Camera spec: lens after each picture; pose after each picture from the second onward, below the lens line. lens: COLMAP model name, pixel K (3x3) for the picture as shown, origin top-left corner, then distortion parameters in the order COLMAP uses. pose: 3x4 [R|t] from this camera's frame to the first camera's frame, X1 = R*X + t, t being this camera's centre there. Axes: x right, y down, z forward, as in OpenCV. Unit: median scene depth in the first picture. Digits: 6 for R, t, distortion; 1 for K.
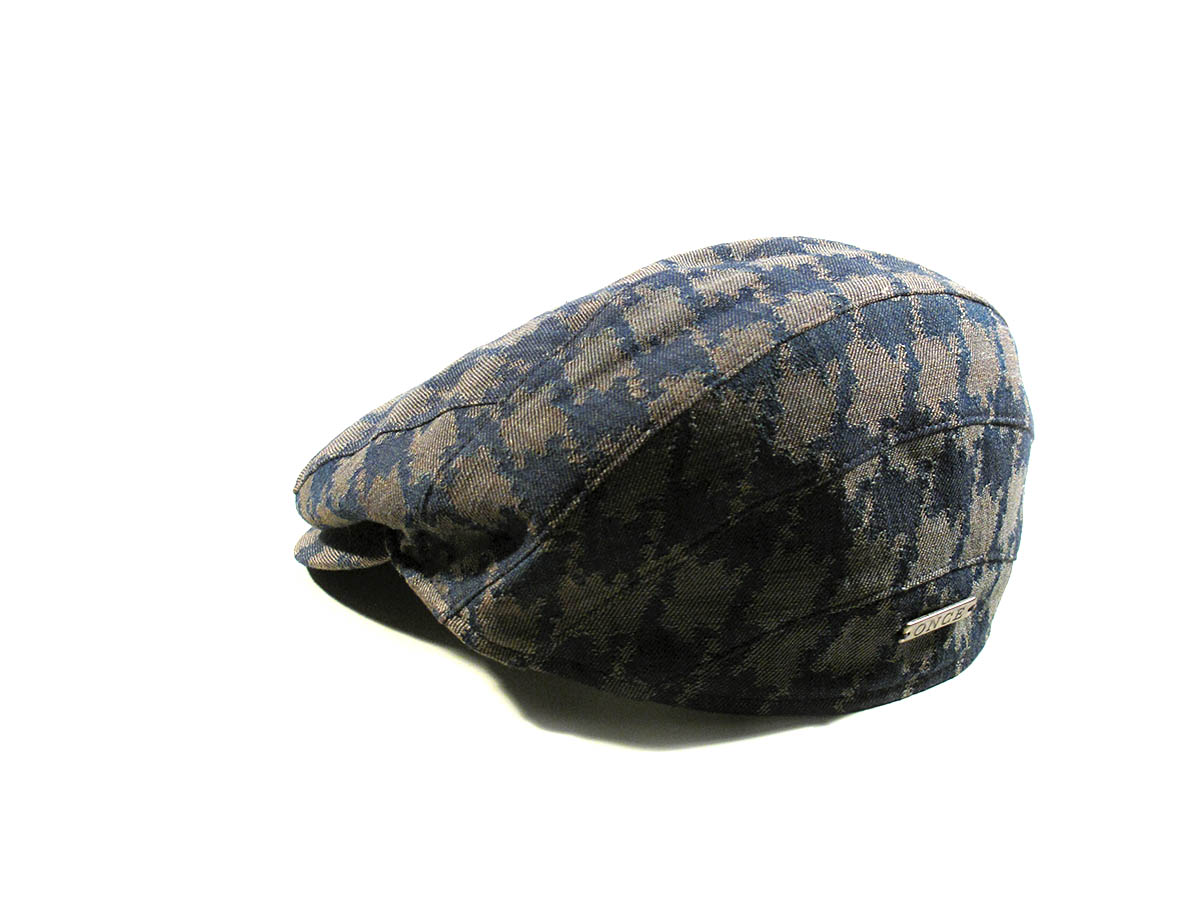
lens RADIAL K [[2218.0, 0, 598.9], [0, 2218.0, 449.7], [0, 0, 1]] dist [-0.140054, 0.000000]
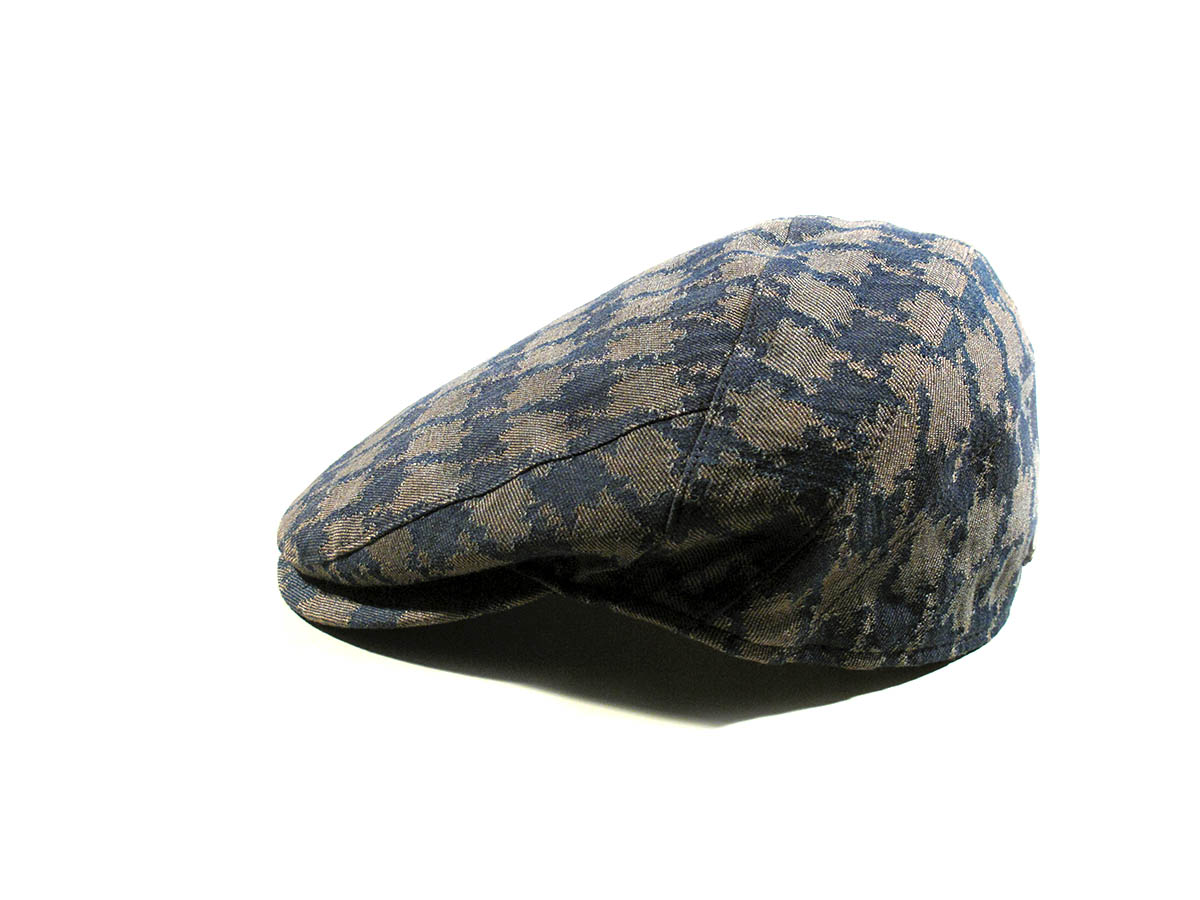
lens RADIAL K [[2218.0, 0, 601.9], [0, 2218.0, 451.2], [0, 0, 1]] dist [-0.140054, 0.000000]
pose [[0.821772, -0.170203, 0.543803, -0.640856], [0.166504, 0.984421, 0.056496, -0.067574], [-0.544947, 0.044119, 0.837309, 0.197970]]
